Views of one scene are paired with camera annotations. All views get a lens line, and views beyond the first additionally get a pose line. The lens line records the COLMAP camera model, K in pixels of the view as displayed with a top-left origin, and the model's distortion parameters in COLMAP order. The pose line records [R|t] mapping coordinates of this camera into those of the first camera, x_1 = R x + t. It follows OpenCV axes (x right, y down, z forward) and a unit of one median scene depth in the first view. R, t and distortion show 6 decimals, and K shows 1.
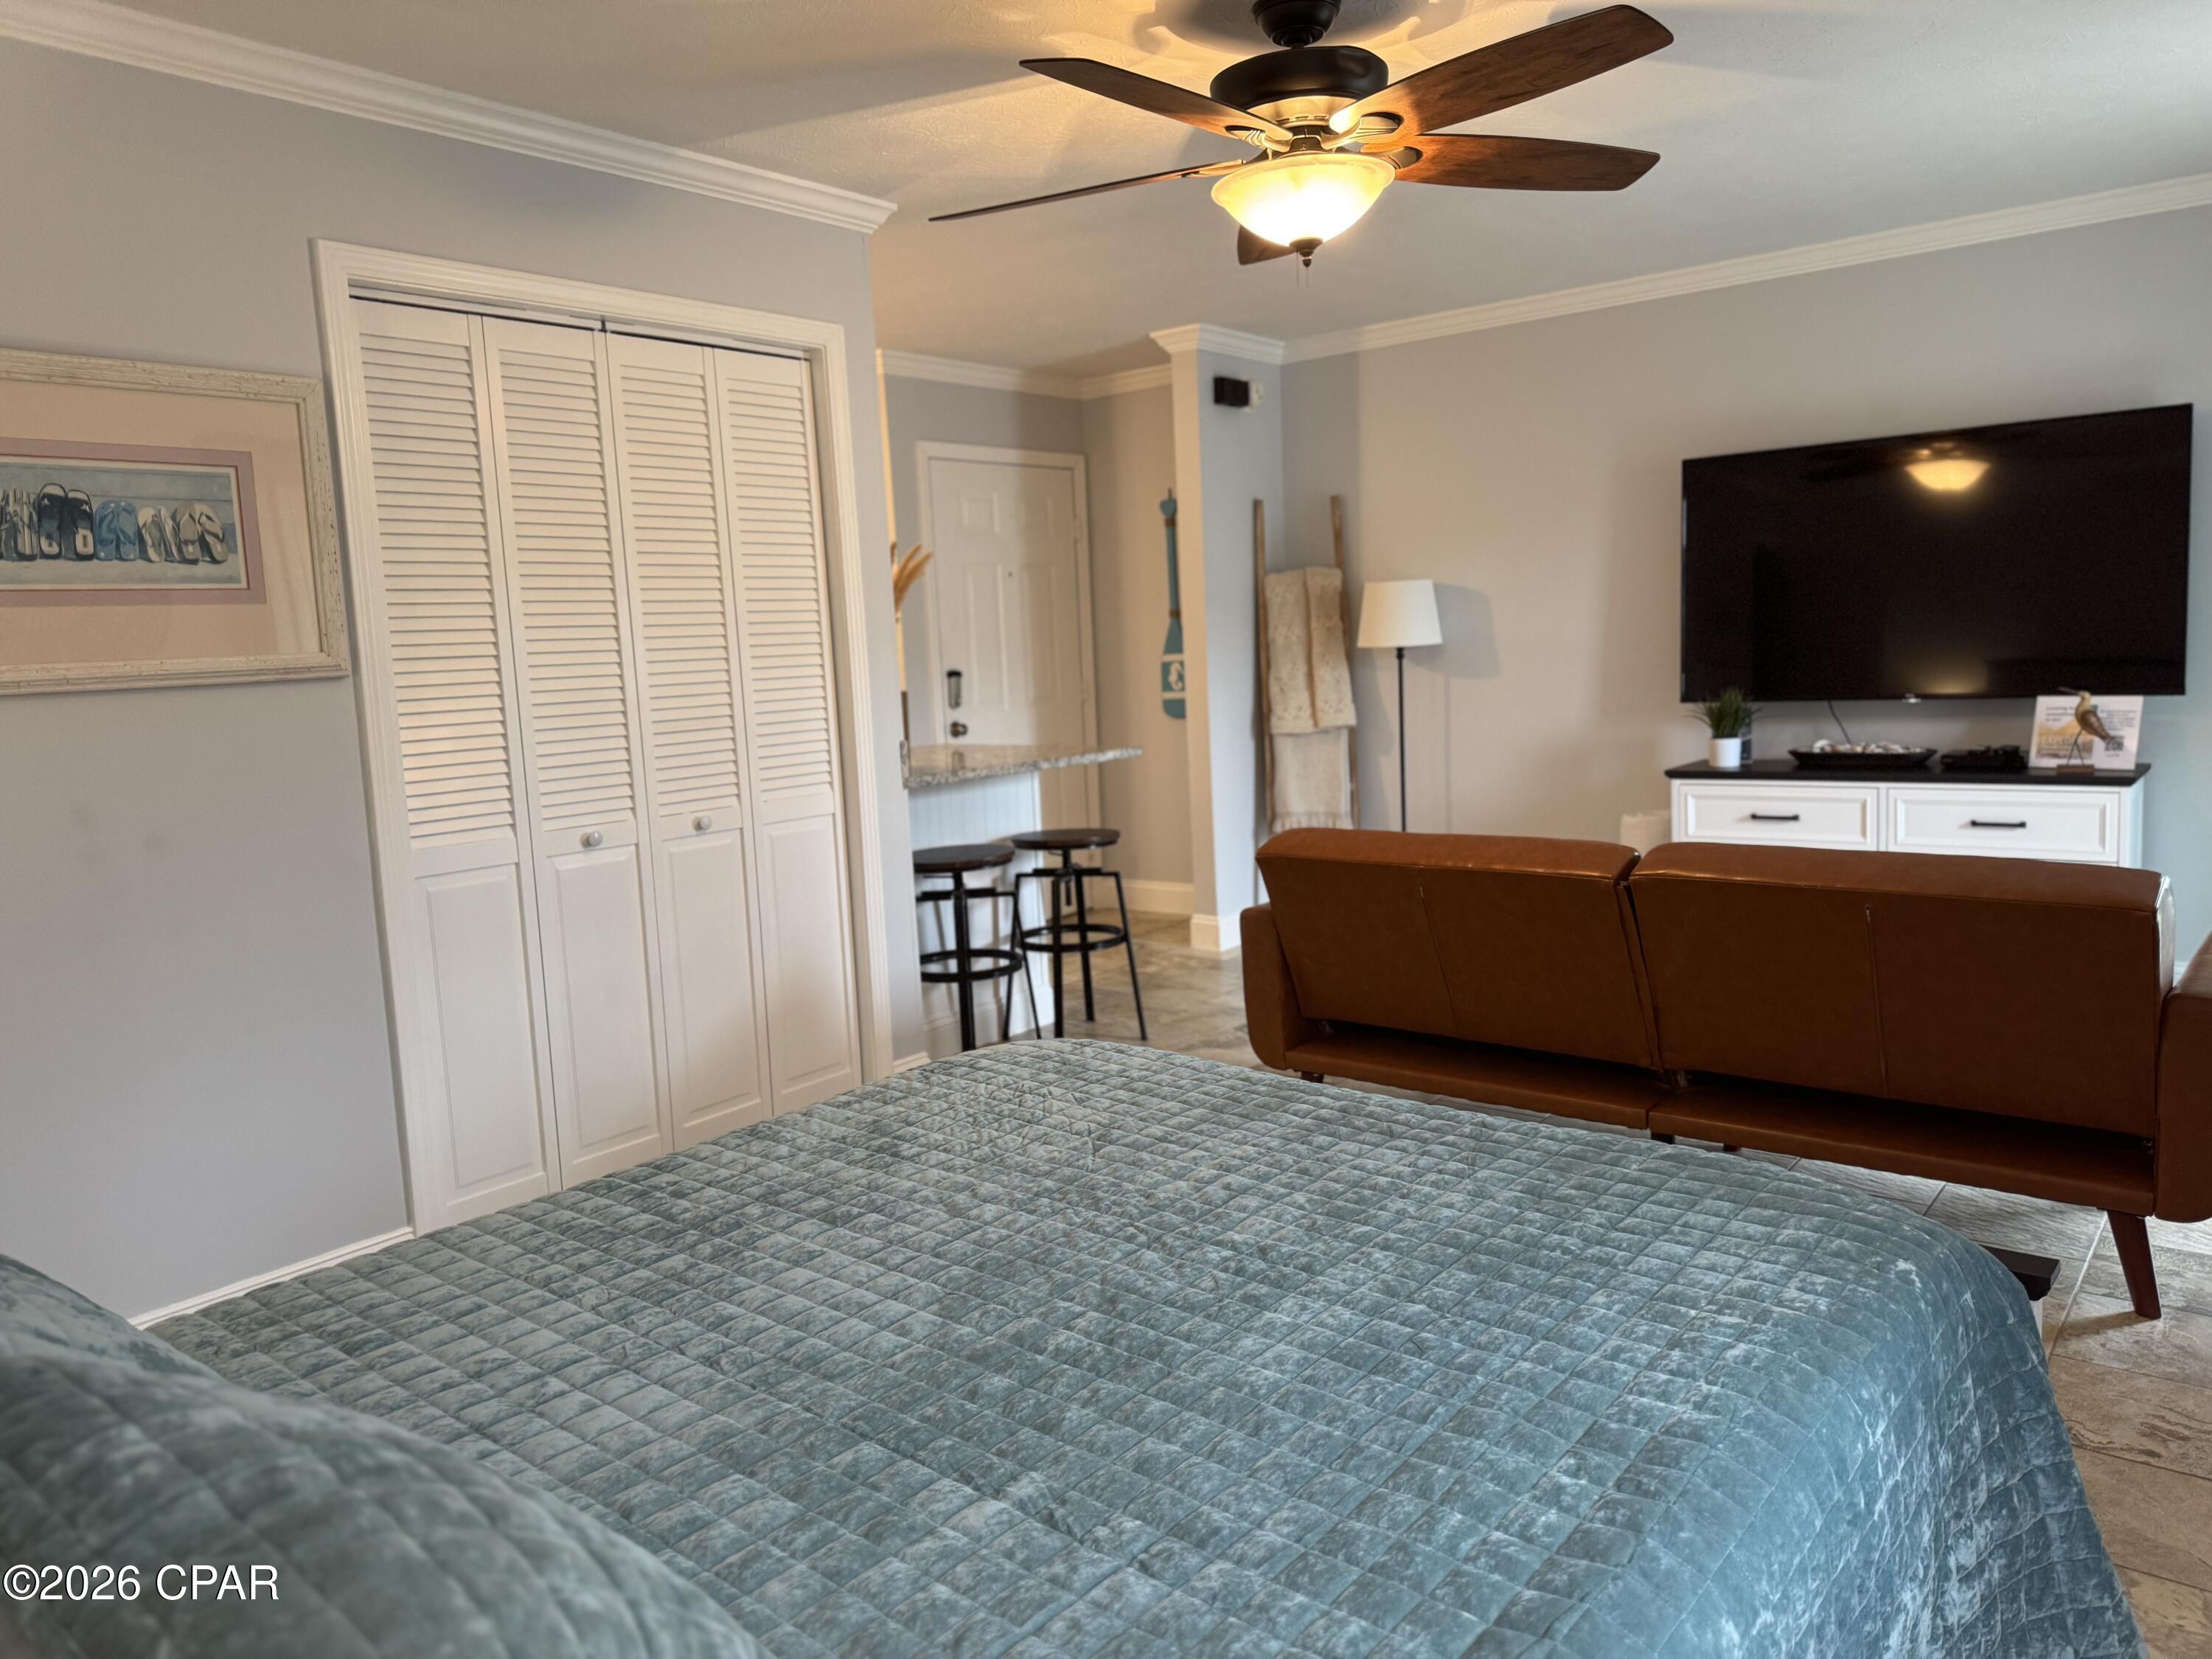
lens RADIAL K [[1563.3, 0, 1113.8], [0, 1563.3, 803.3], [0, 0, 1]] dist [0.051558, -0.066814]
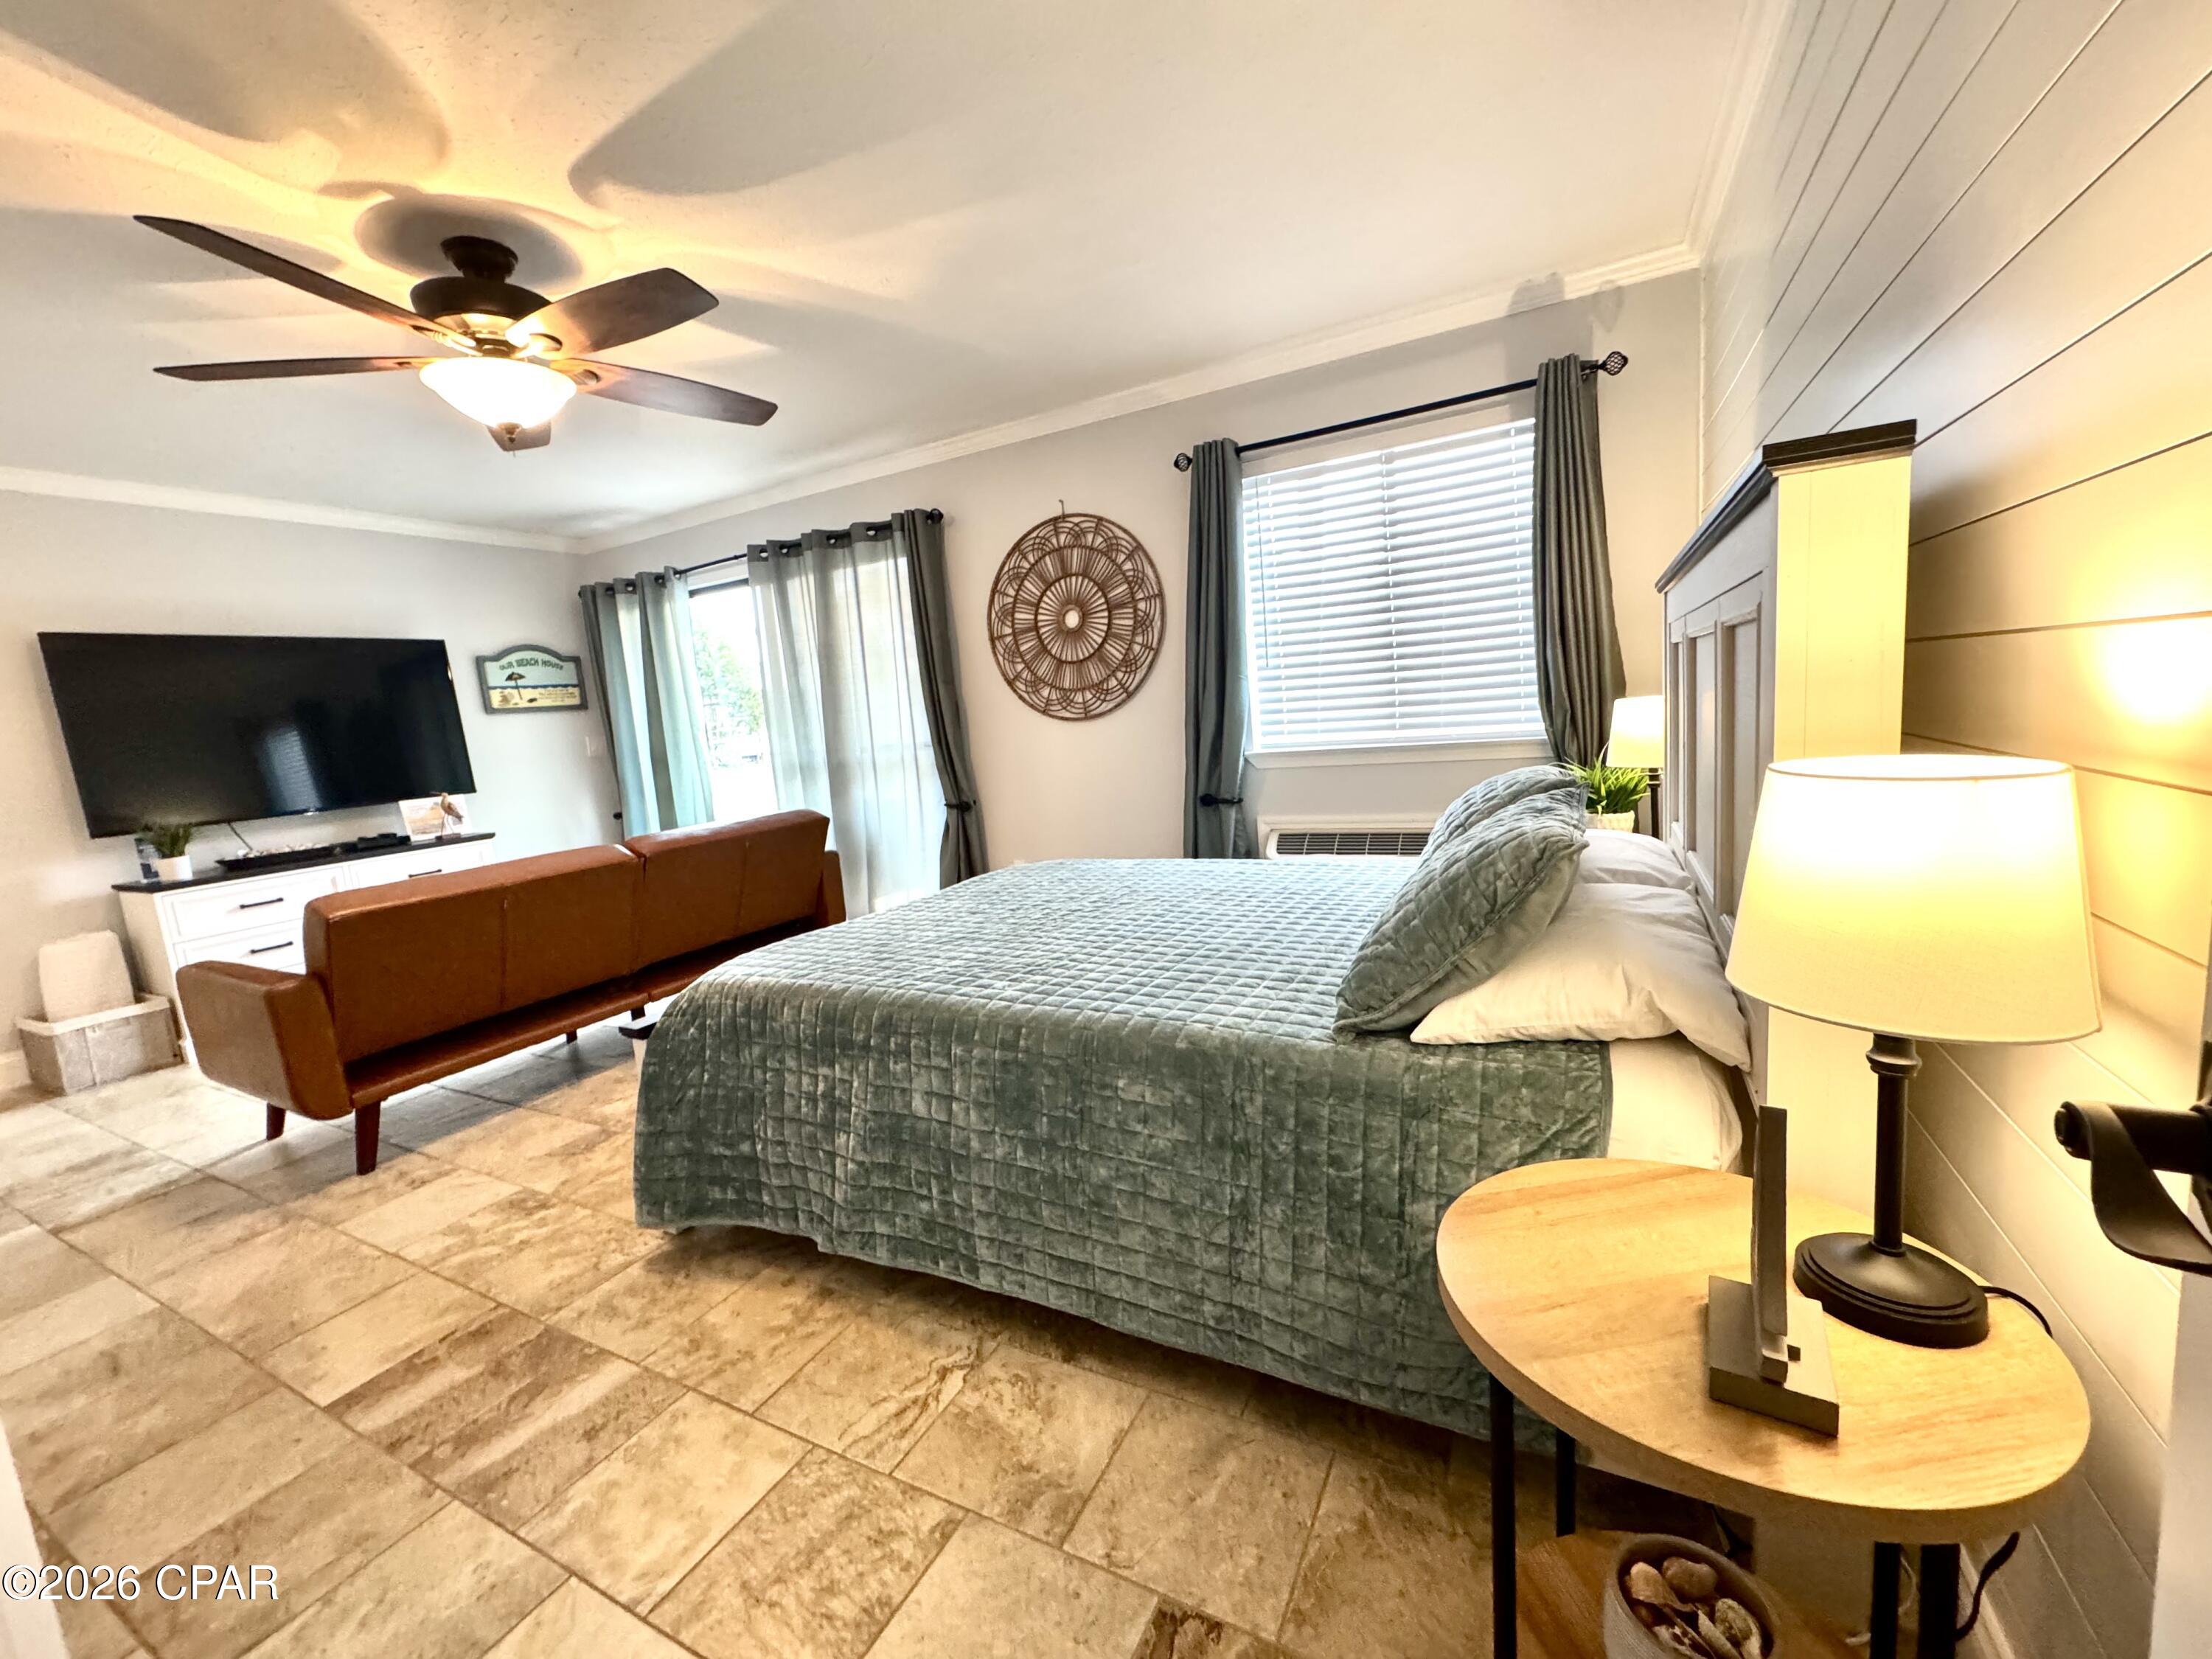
lens RADIAL K [[883.3, 0, 1096.4], [0, 883.3, 825.8], [0, 0, 1]] dist [-0.003144, 0.000780]
pose [[-0.175983, -0.066242, 0.982162, -0.816093], [0.193807, 0.975874, 0.100544, 0.012655], [-0.965126, 0.208043, -0.158899, 0.749808]]
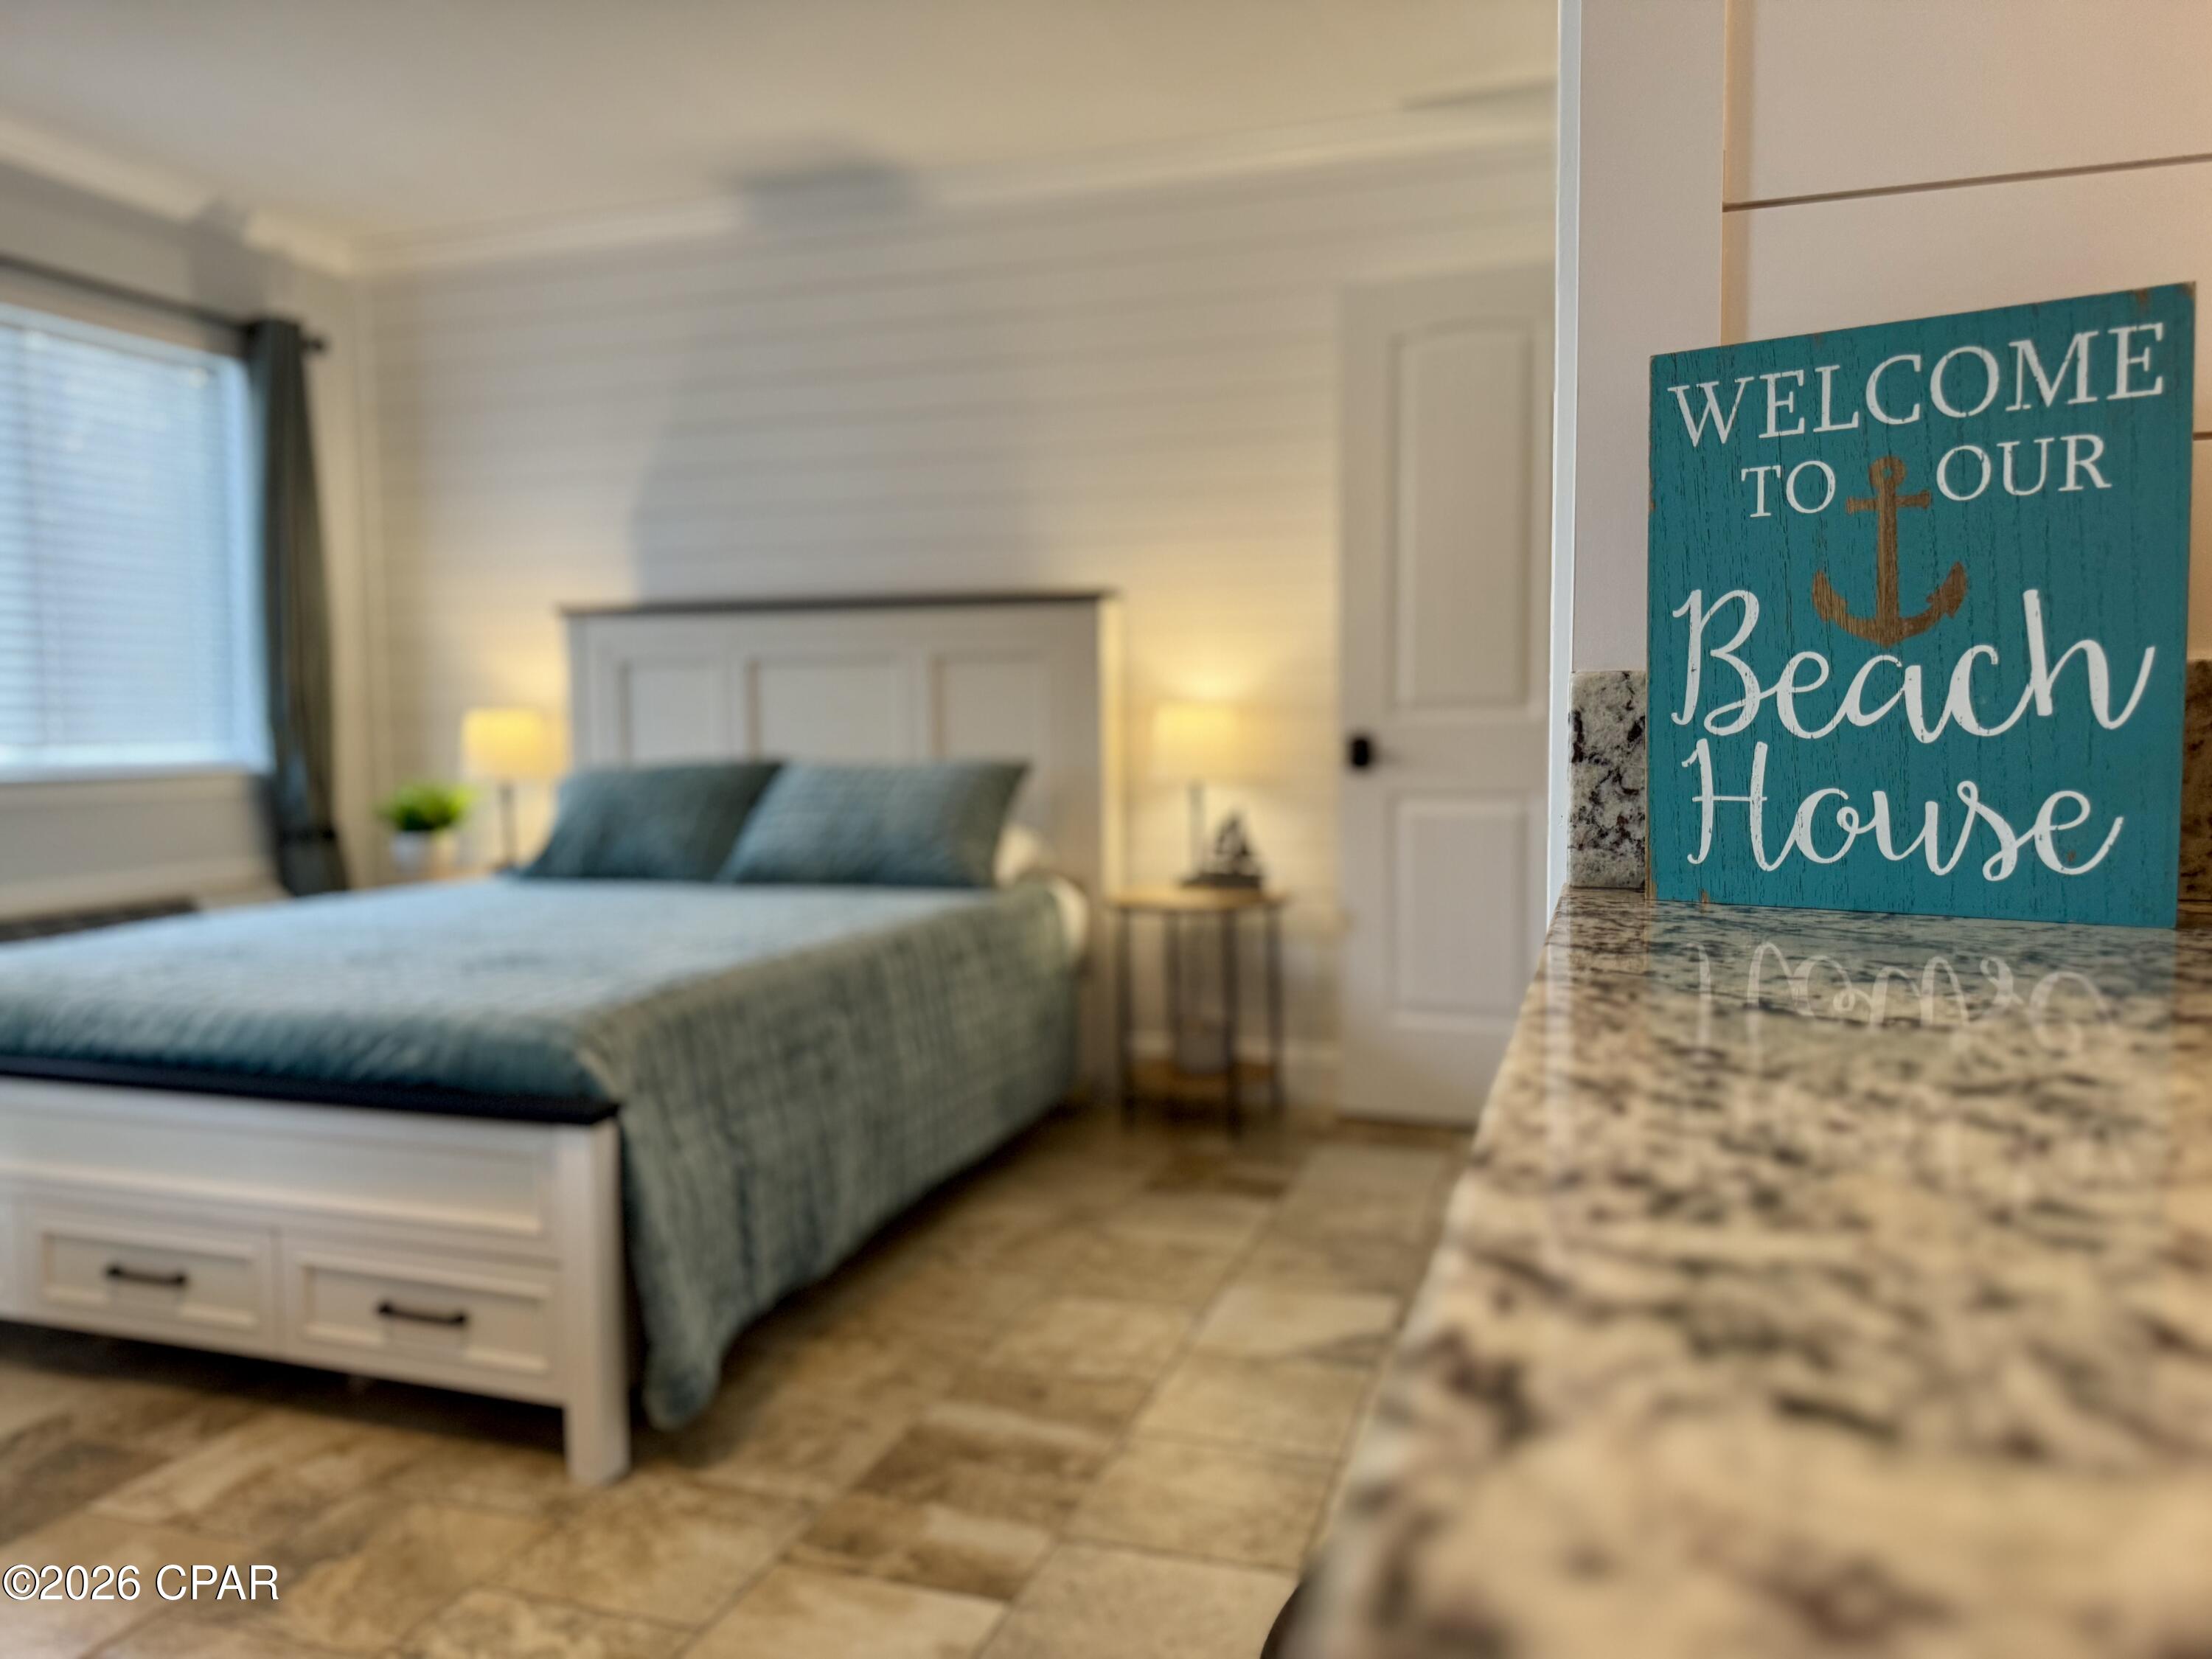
lens RADIAL K [[1563.3, 0, 1117.9], [0, 1563.3, 829.7], [0, 0, 1]] dist [0.051558, -0.066814]
pose [[-0.932963, 0.082278, -0.350444, -0.042042], [0.016968, 0.982498, 0.185500, -0.087074], [0.359573, 0.167118, -0.918030, 1.764772]]
